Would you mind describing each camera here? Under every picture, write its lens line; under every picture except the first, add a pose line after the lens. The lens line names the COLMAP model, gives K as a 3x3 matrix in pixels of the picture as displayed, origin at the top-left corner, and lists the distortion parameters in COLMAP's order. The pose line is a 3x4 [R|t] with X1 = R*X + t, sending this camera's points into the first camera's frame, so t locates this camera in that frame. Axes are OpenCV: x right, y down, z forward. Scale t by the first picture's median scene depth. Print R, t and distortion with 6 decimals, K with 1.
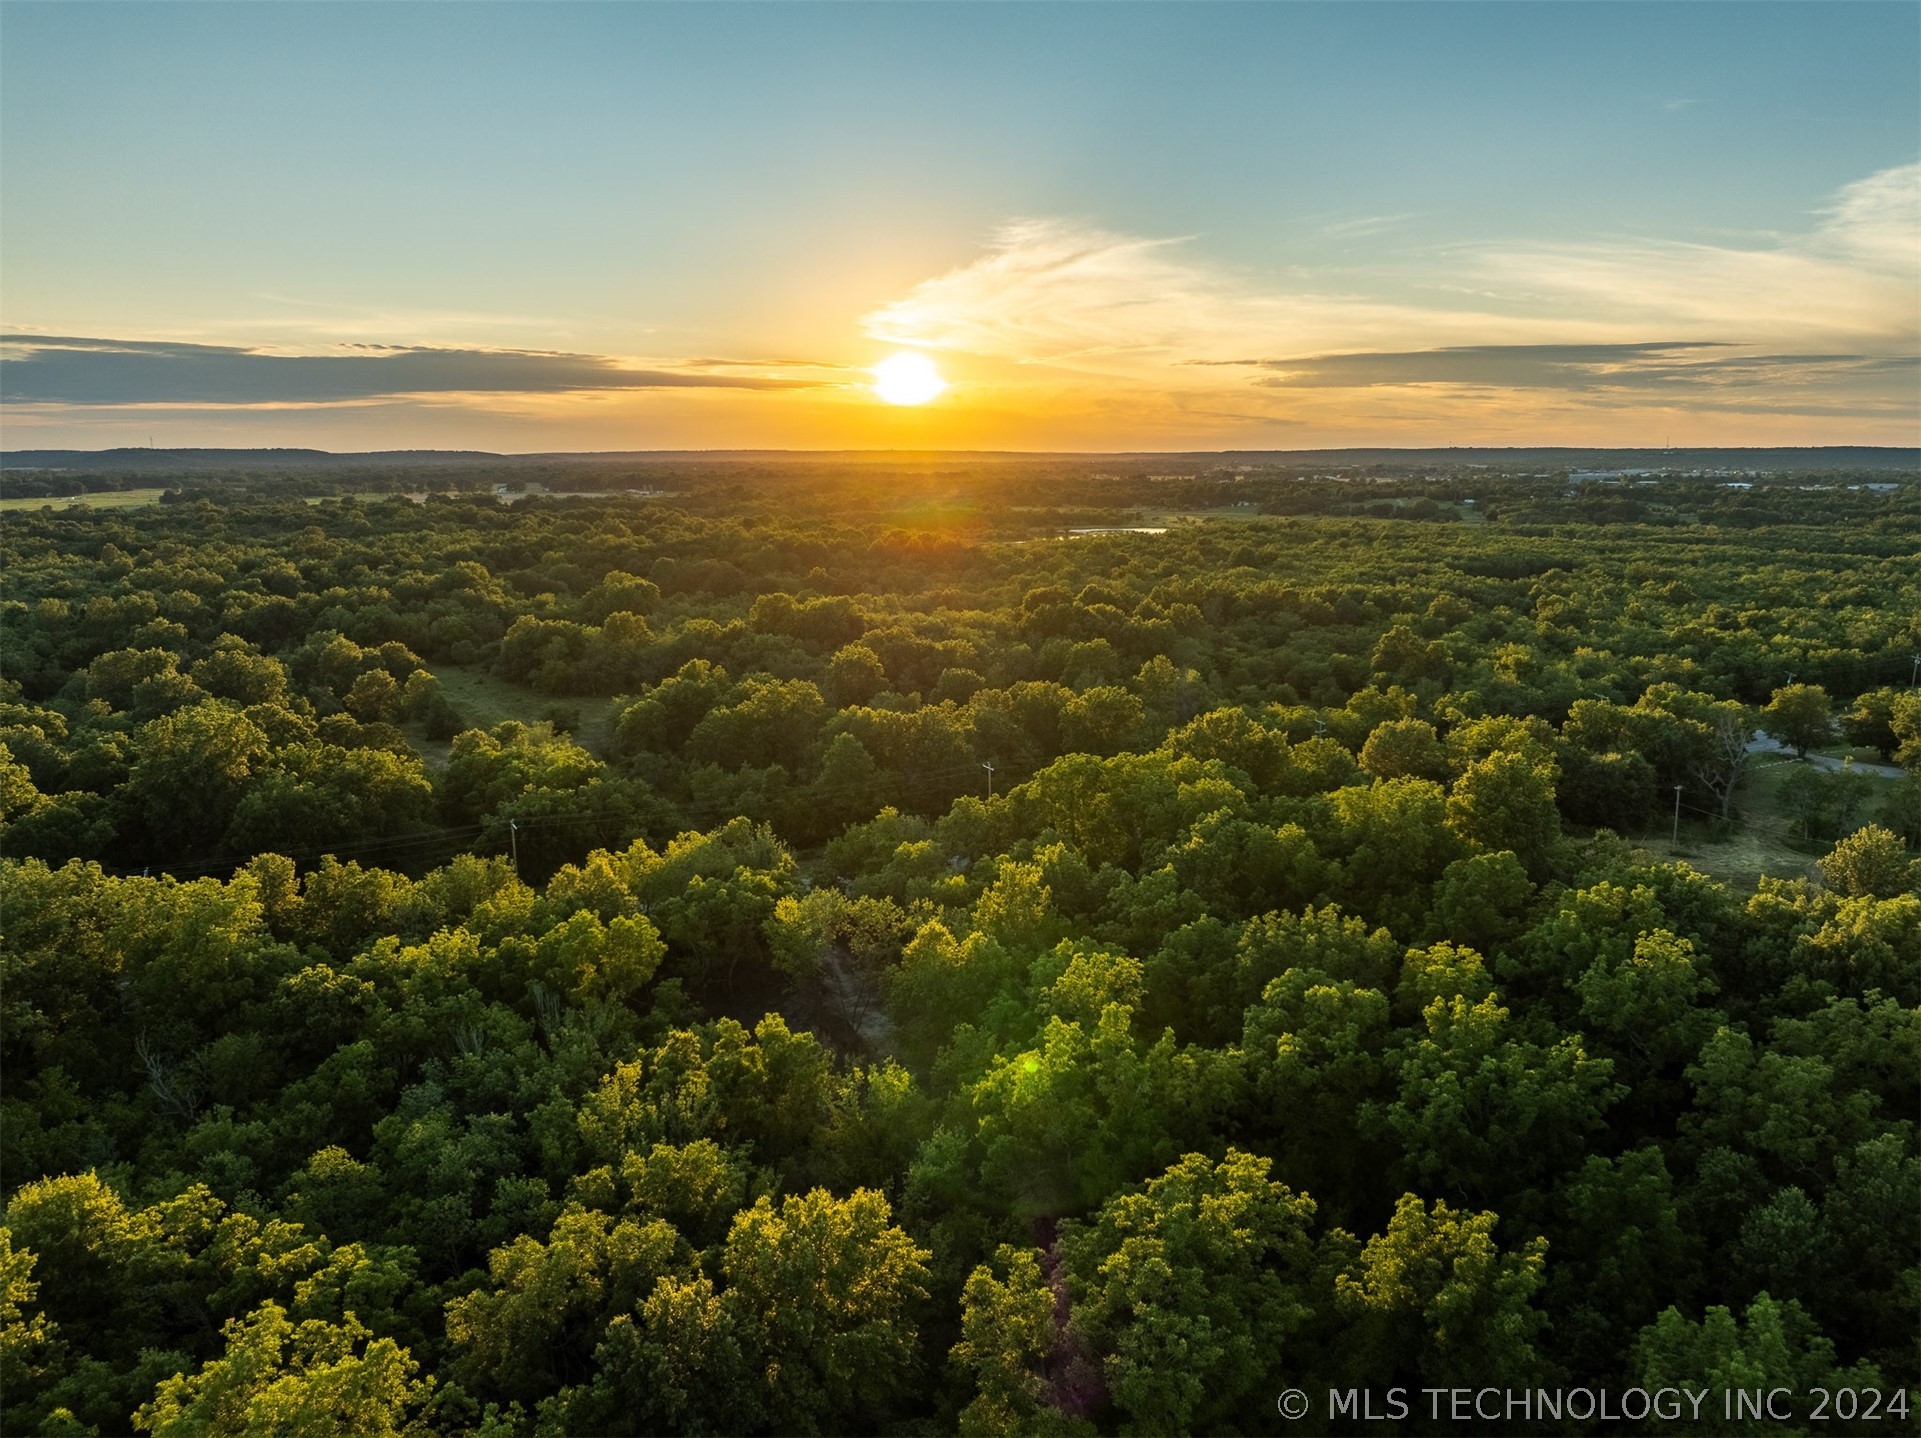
lens RADIAL K [[1380.0, 0, 985.8], [0, 1380.0, 662.5], [0, 0, 1]] dist [-0.039980, -0.000338]
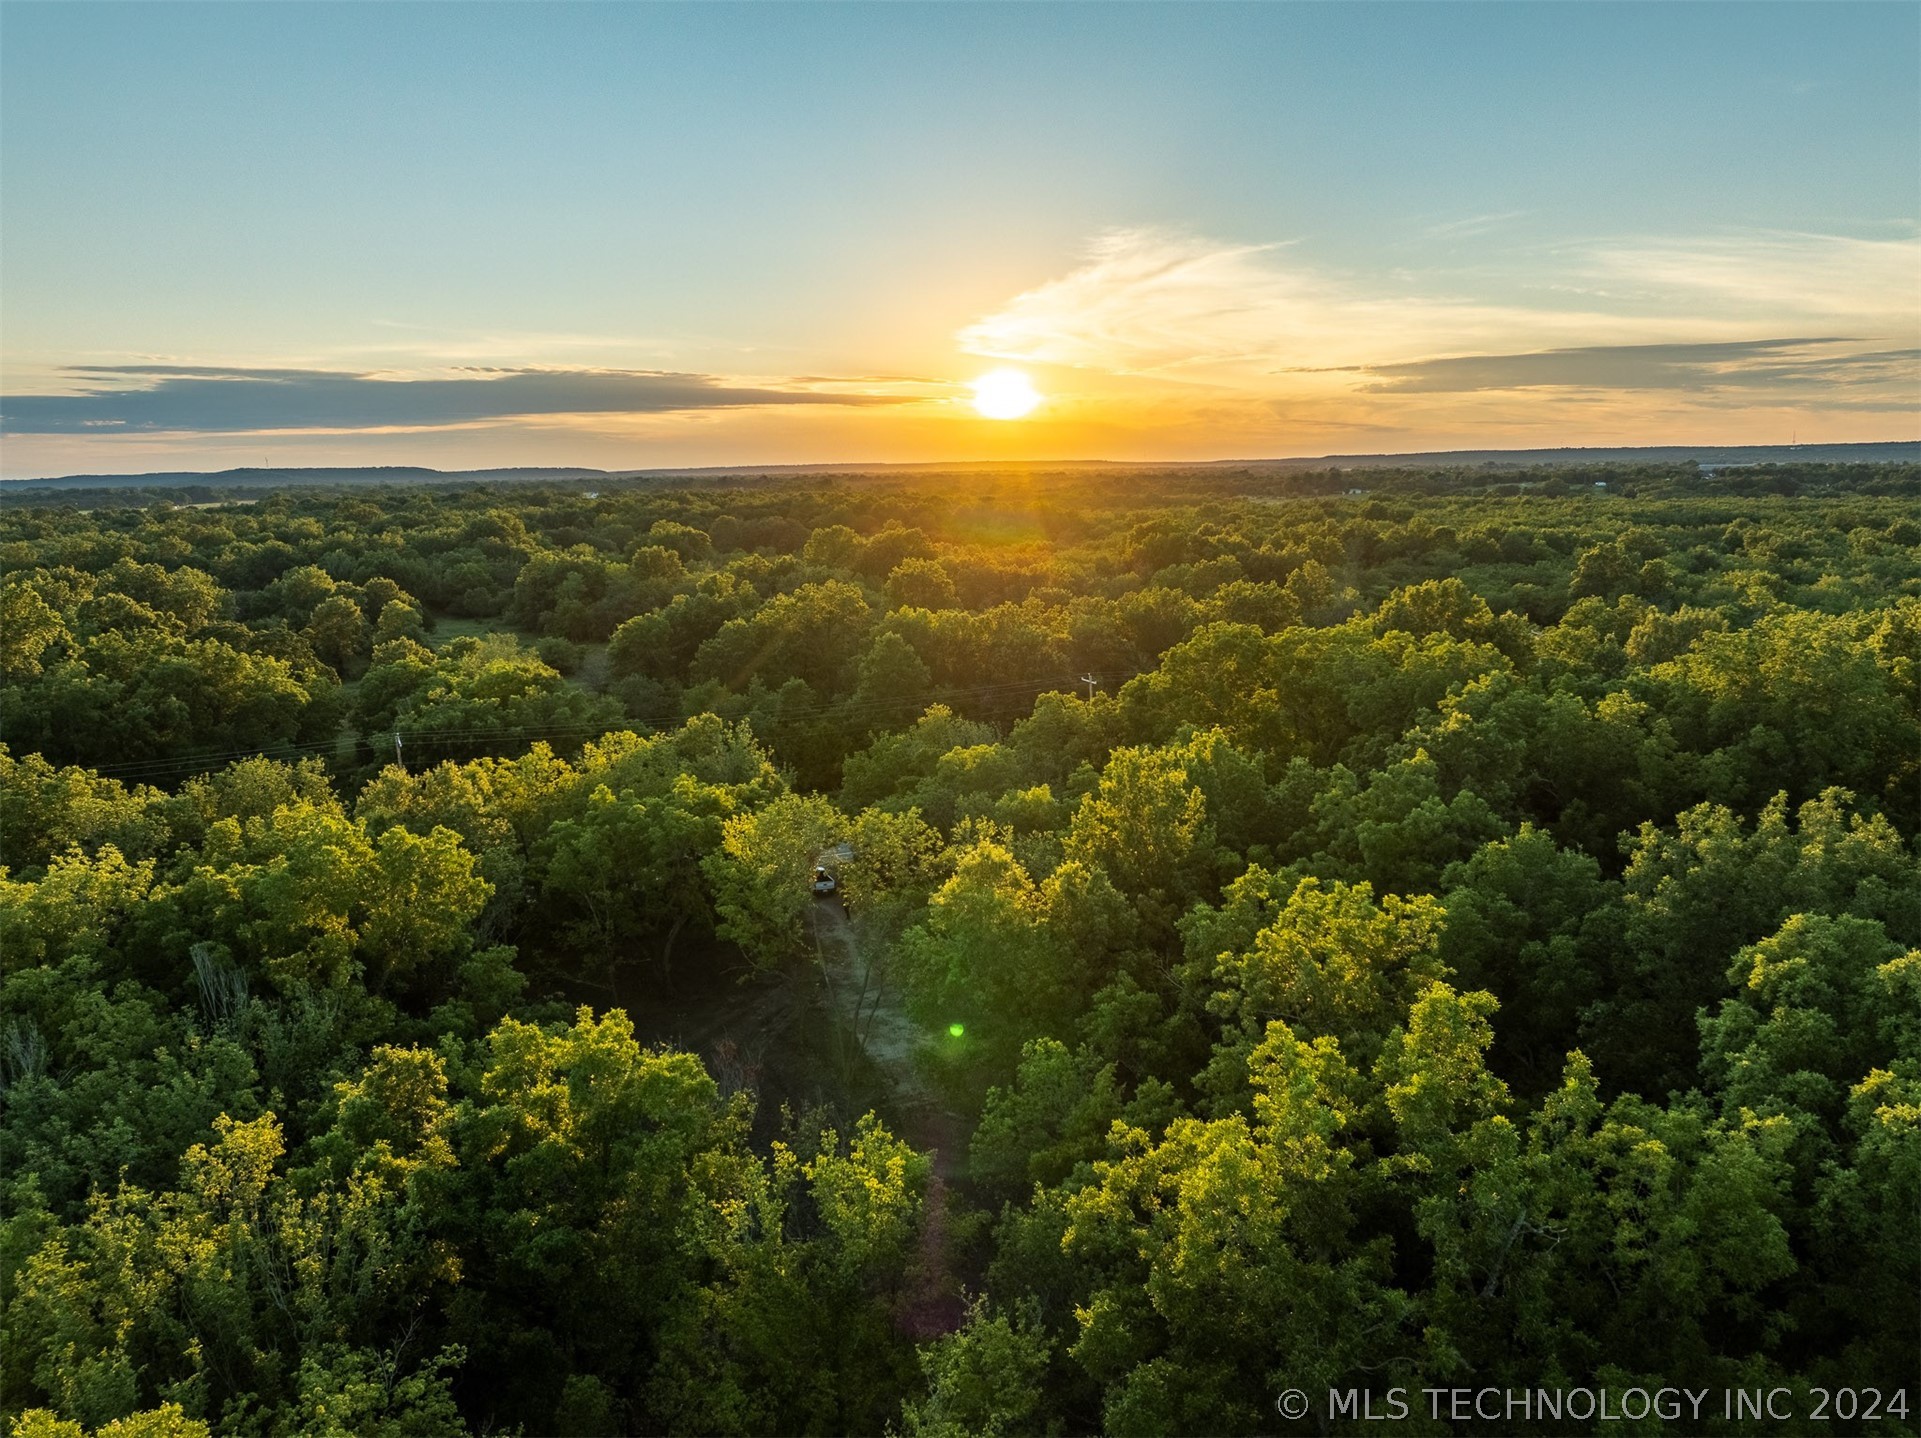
lens RADIAL K [[1380.0, 0, 991.9], [0, 1380.0, 684.5], [0, 0, 1]] dist [-0.039980, -0.000338]
pose [[0.997812, -0.004533, -0.065960, -0.001494], [0.004937, 0.999970, 0.005969, 0.099714], [0.065931, -0.006281, 0.997804, 0.381092]]
